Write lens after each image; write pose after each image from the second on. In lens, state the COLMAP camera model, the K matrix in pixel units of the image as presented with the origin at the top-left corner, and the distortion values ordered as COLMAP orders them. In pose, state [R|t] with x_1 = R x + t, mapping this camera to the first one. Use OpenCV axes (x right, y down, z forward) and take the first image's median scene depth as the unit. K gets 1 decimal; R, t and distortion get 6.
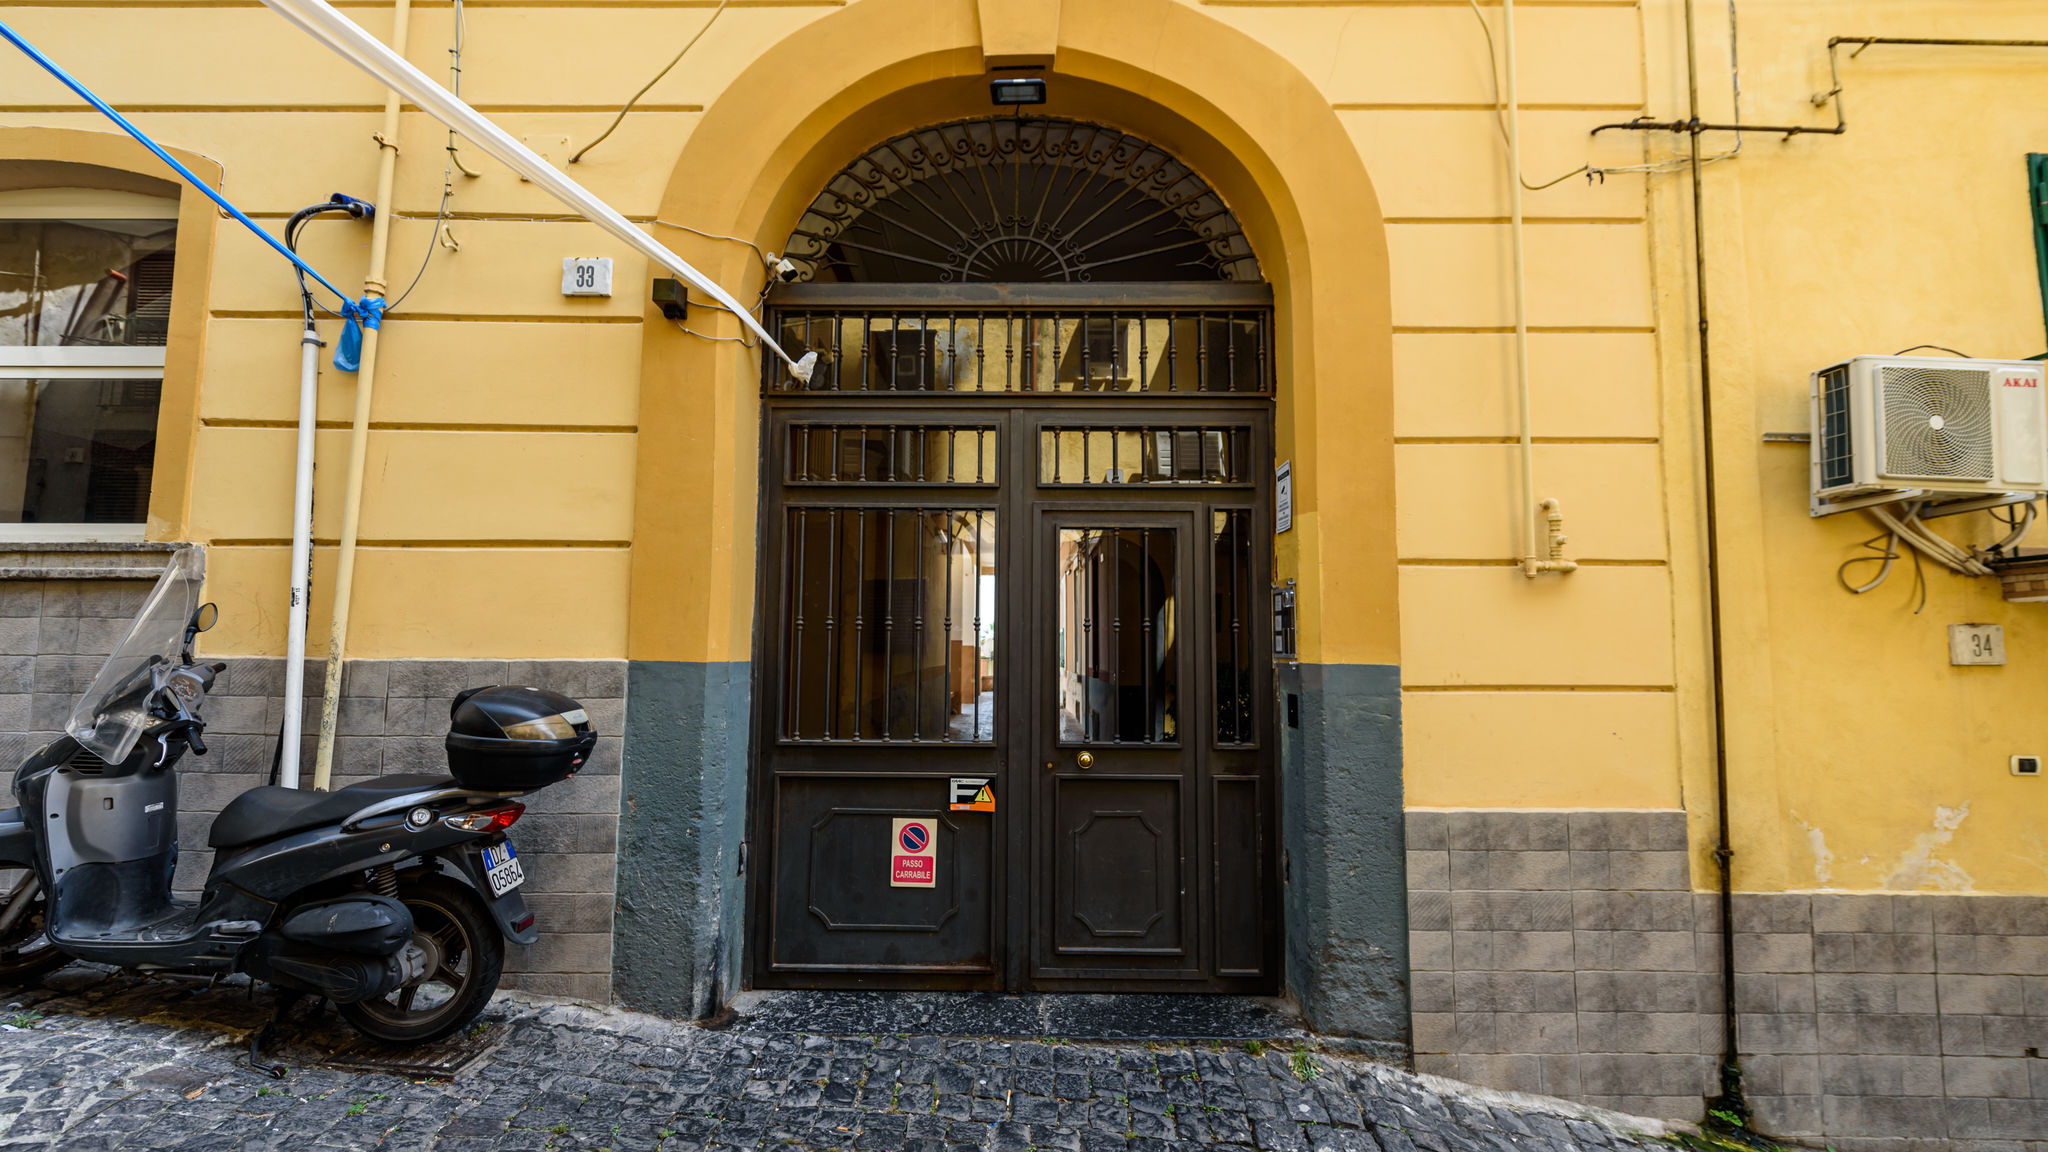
lens RADIAL K [[872.8, 0, 1023.9], [0, 872.8, 576.2], [0, 0, 1]] dist [-0.000897, -0.002453]
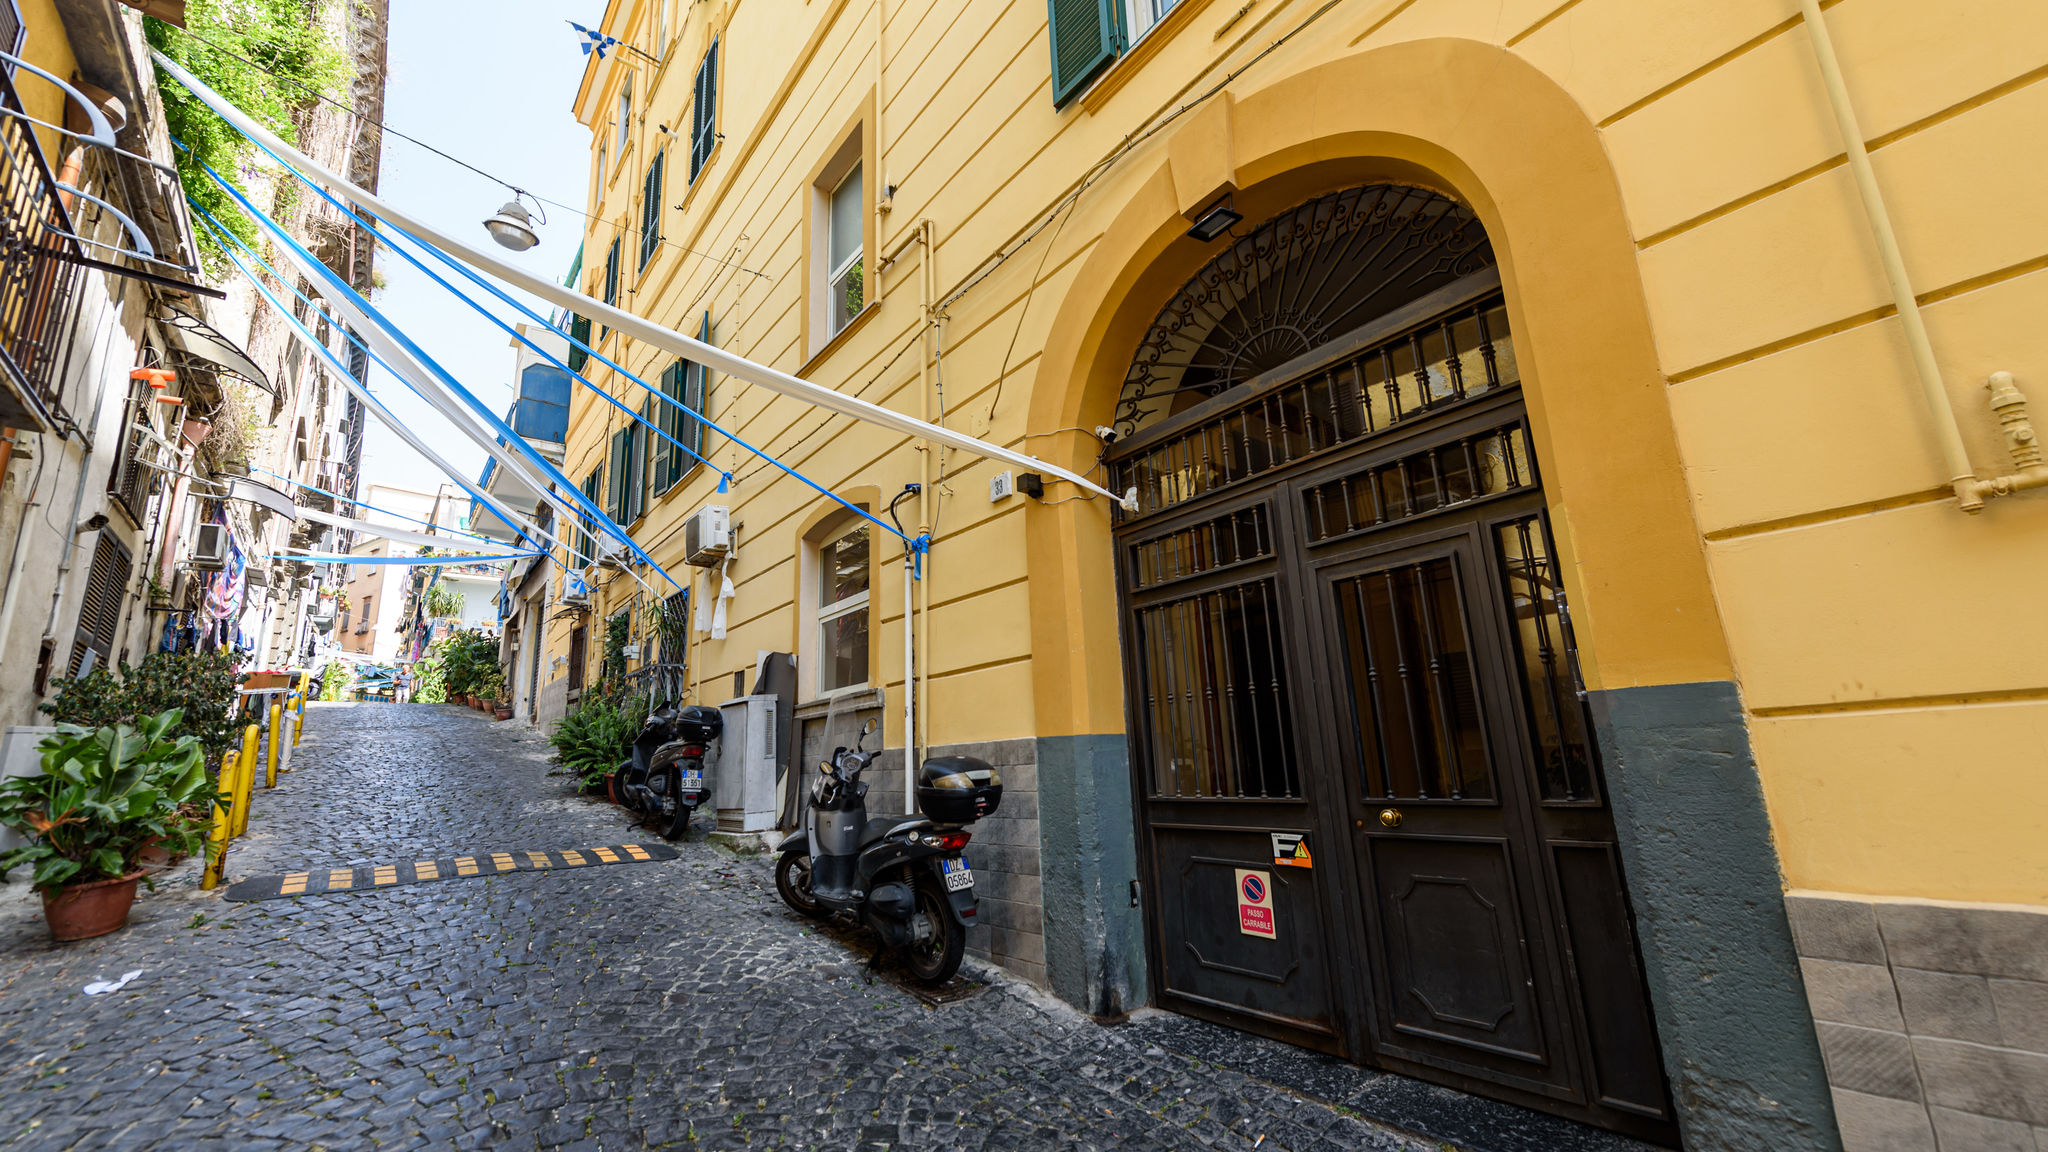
lens RADIAL K [[814.7, 0, 1012.7], [0, 814.7, 571.3], [0, 0, 1]] dist [-0.000395, -0.002584]
pose [[0.611104, -0.213891, -0.762104, 0.588506], [0.112257, 0.976487, -0.184044, 0.070712], [0.783550, 0.026919, 0.620745, 0.130504]]
